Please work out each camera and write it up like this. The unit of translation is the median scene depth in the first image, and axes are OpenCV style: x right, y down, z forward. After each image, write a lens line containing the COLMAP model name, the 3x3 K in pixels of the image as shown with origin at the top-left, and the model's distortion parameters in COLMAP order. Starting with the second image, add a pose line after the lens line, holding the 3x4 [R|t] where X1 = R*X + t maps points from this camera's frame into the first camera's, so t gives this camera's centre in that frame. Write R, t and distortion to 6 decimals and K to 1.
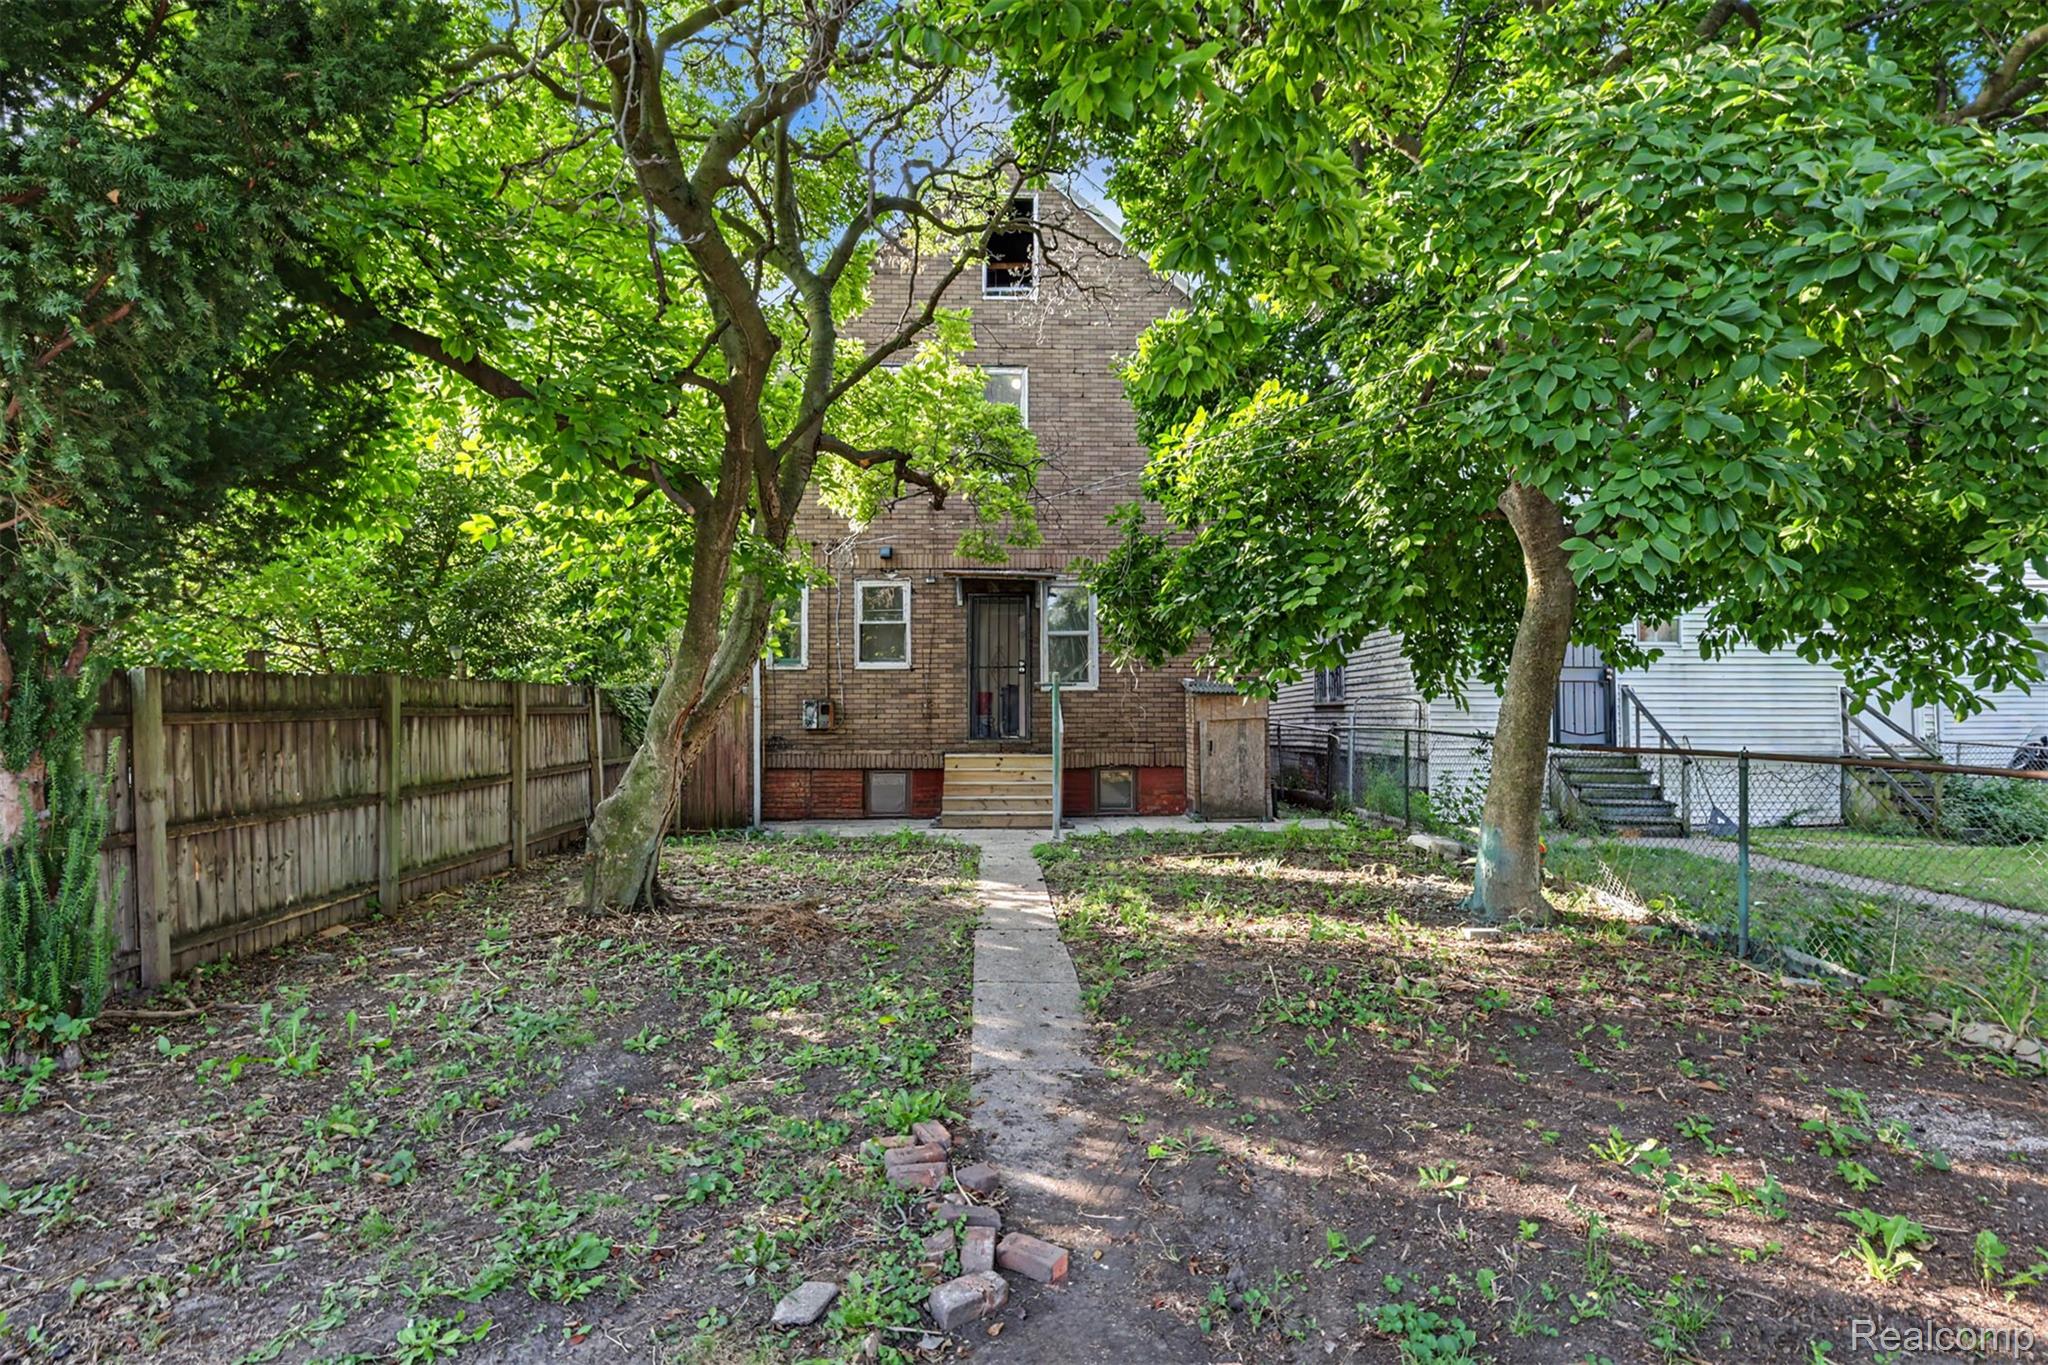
lens RADIAL K [[965.6, 0, 1032.7], [0, 965.6, 685.9], [0, 0, 1]] dist [0.011218, 0.000094]
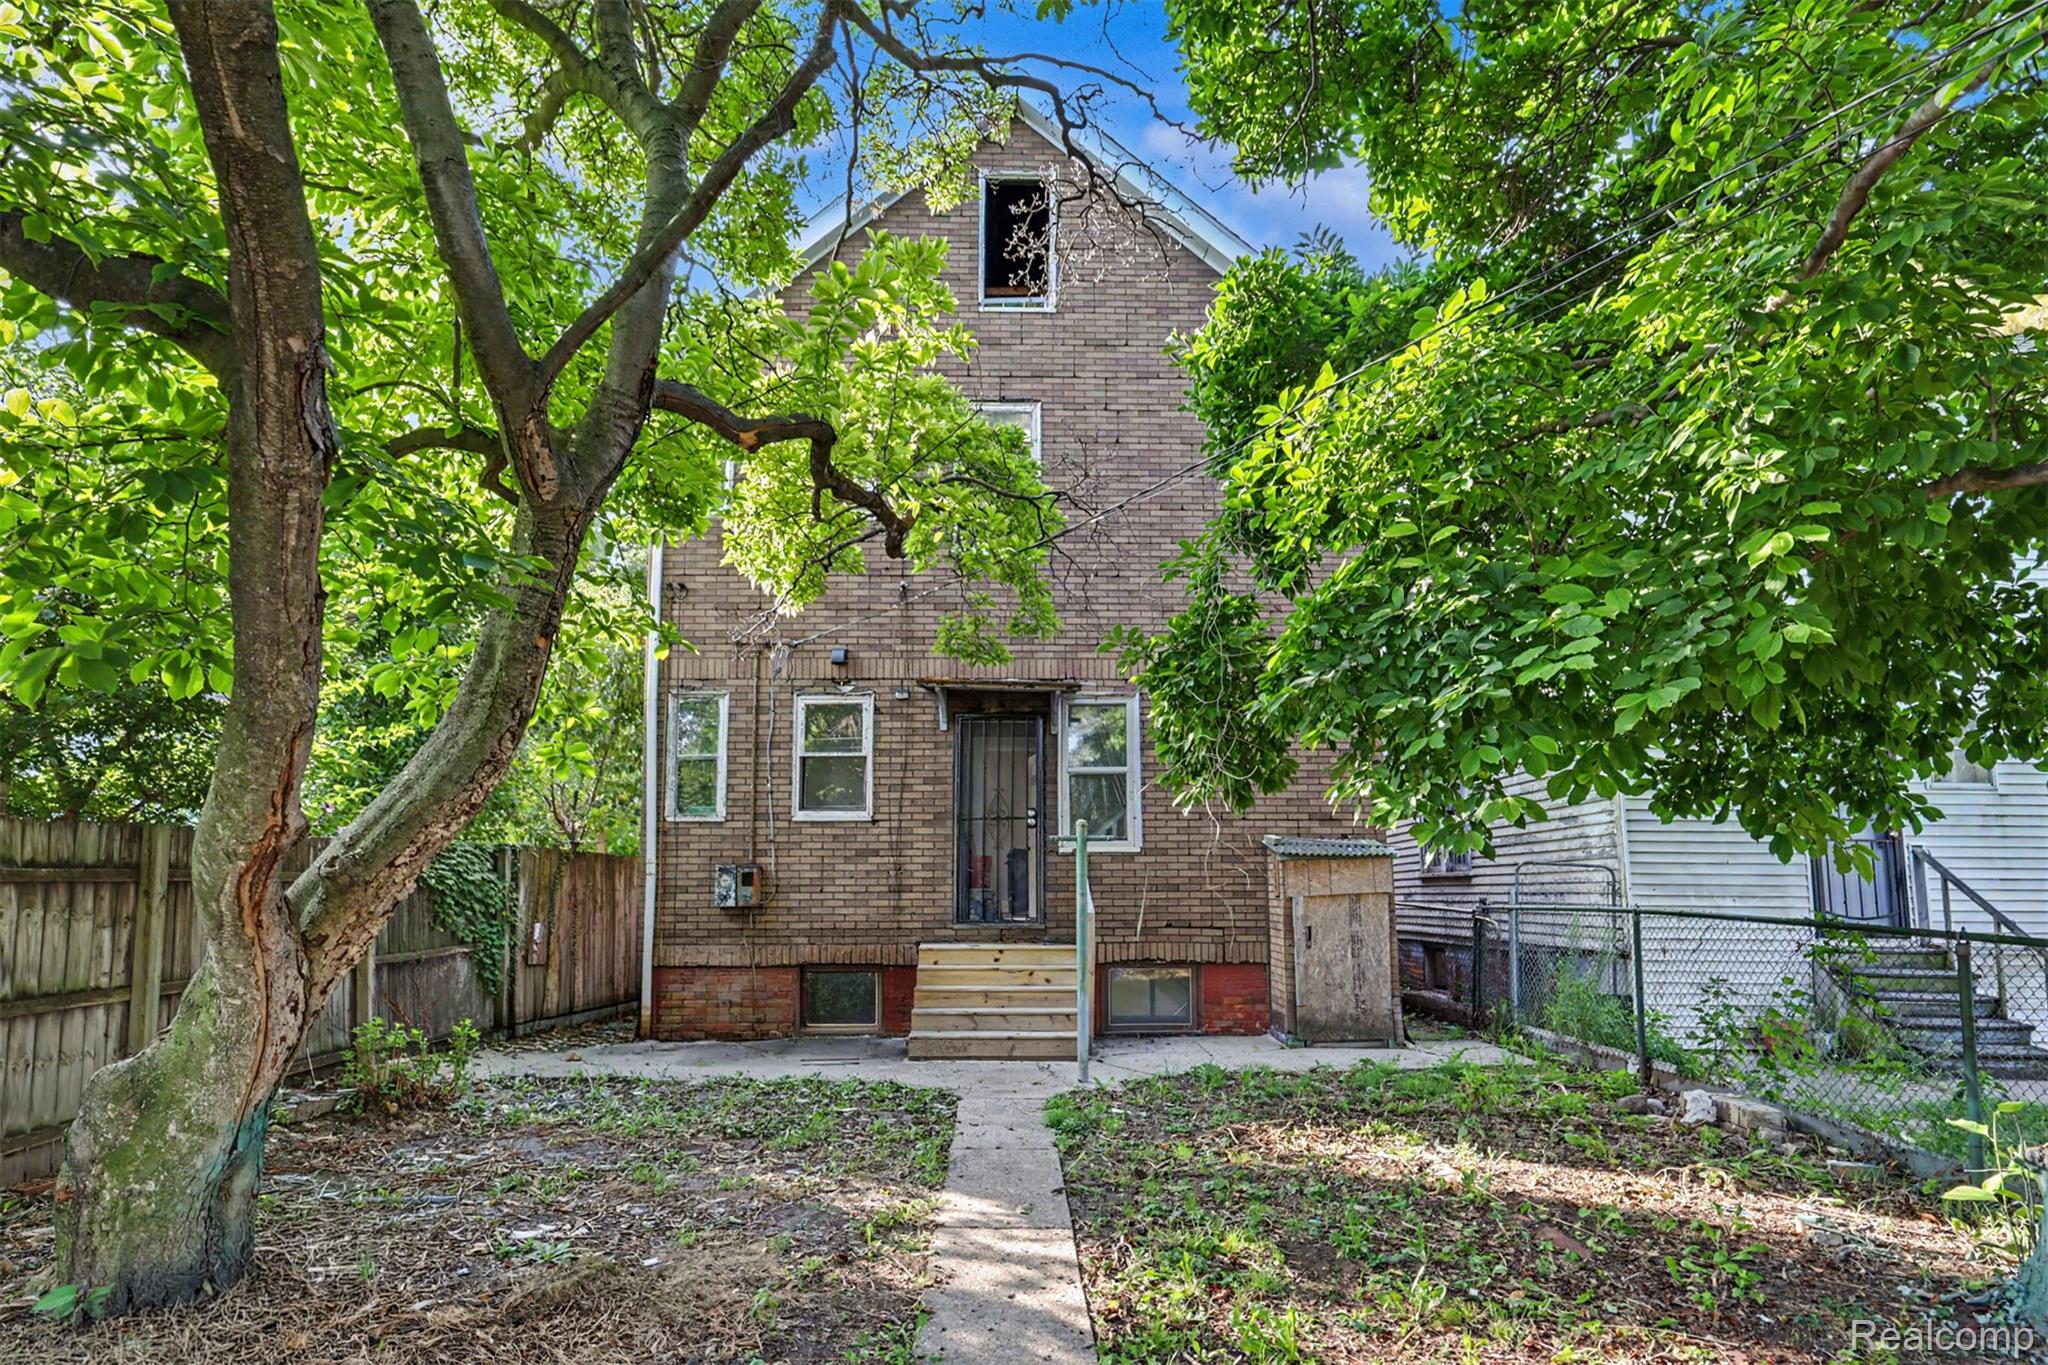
lens RADIAL K [[1832.2, 0, 1013.0], [0, 1832.2, 687.7], [0, 0, 1]] dist [0.004819, 0.004783]
pose [[0.999862, 0.000307, -0.016612, -0.002580], [-0.001564, 0.997127, -0.075734, -0.011787], [0.016541, 0.075750, 0.996990, -0.285802]]
